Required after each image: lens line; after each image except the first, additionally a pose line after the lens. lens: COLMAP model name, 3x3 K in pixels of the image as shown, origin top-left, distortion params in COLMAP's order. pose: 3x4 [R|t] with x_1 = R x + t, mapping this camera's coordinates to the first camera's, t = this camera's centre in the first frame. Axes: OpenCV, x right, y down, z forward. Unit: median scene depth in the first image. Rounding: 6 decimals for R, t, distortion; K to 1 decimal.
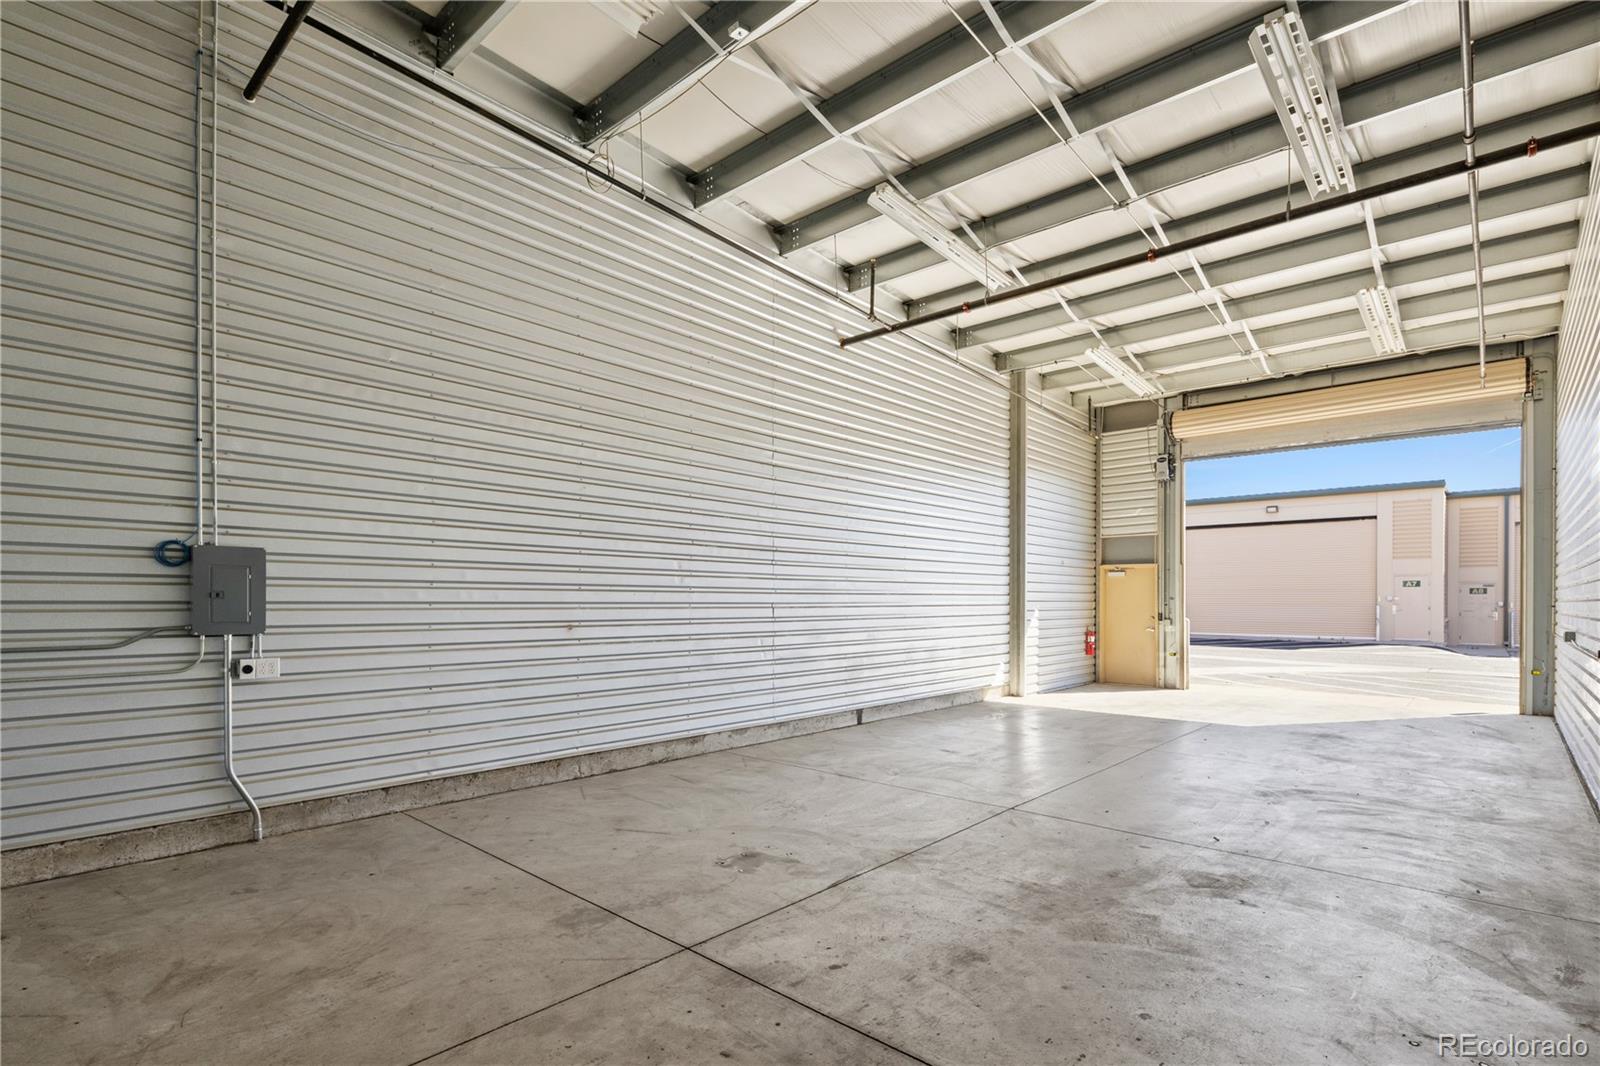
lens RADIAL K [[776.1, 0, 822.1], [0, 776.1, 602.9], [0, 0, 1]] dist [0.003599, -0.003016]
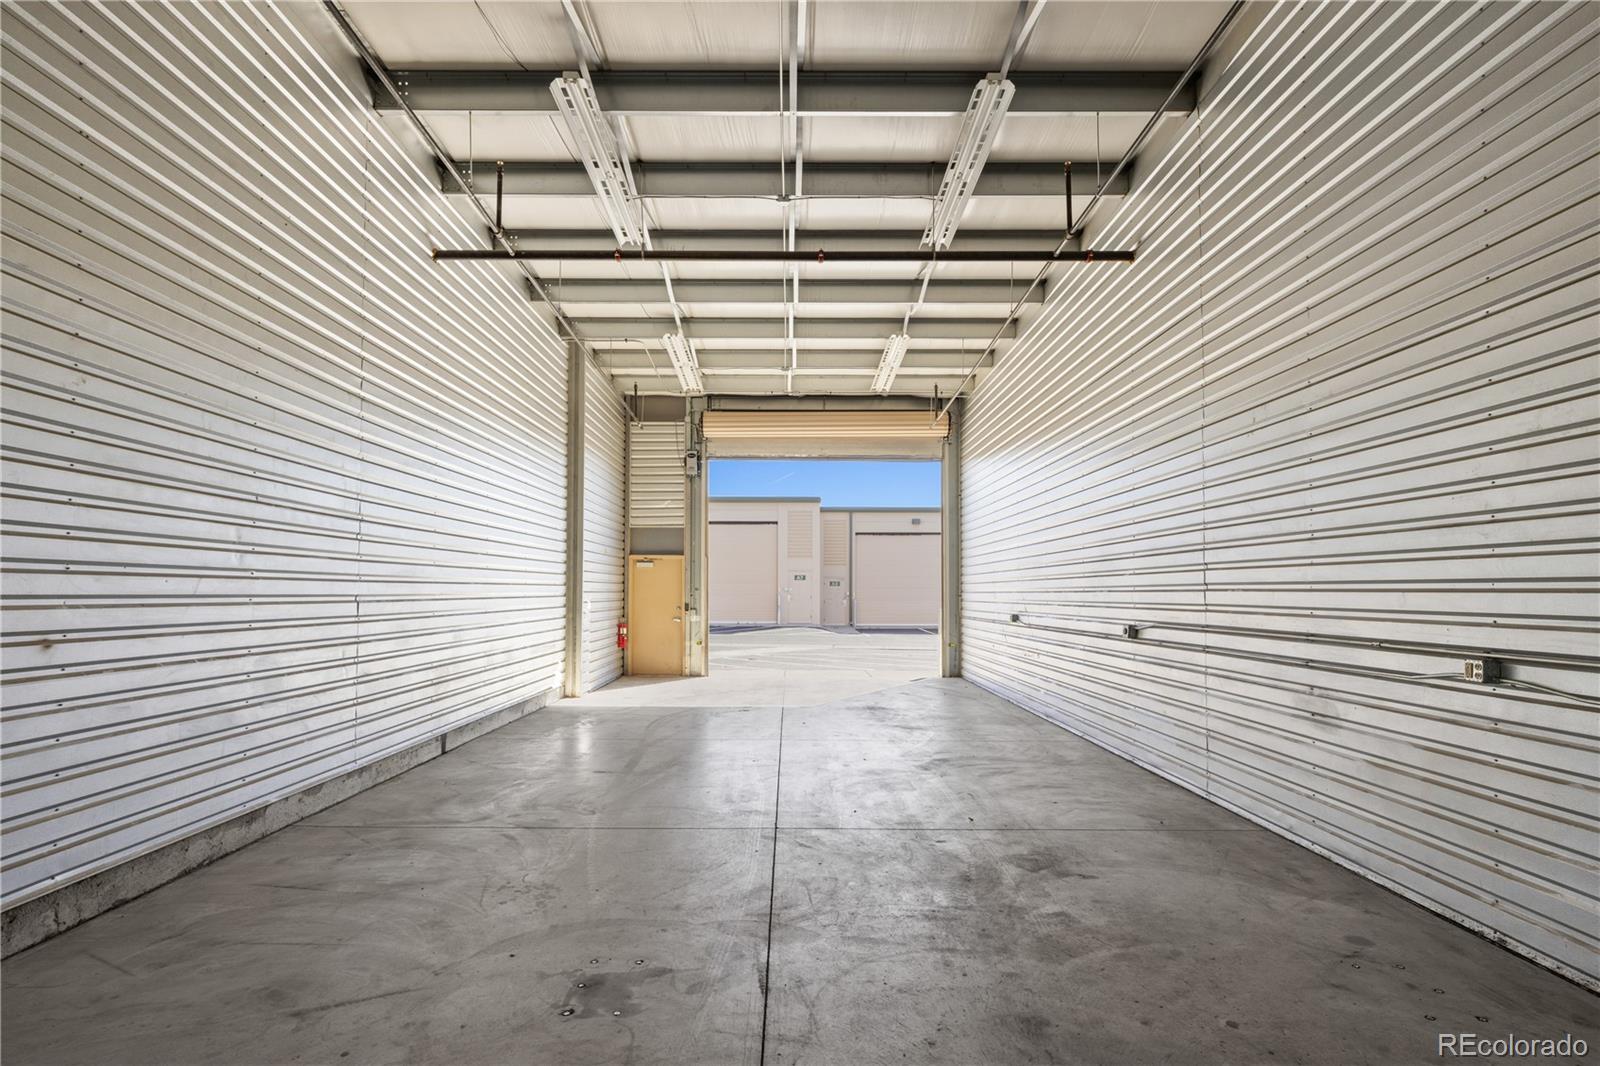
lens RADIAL K [[776.1, 0, 795.8], [0, 776.1, 568.4], [0, 0, 1]] dist [0.003599, -0.003016]
pose [[0.750477, 0.020210, 0.660588, -0.212858], [0.000671, 0.999509, -0.031342, -0.001800], [-0.660897, 0.023965, 0.750094, 0.205058]]
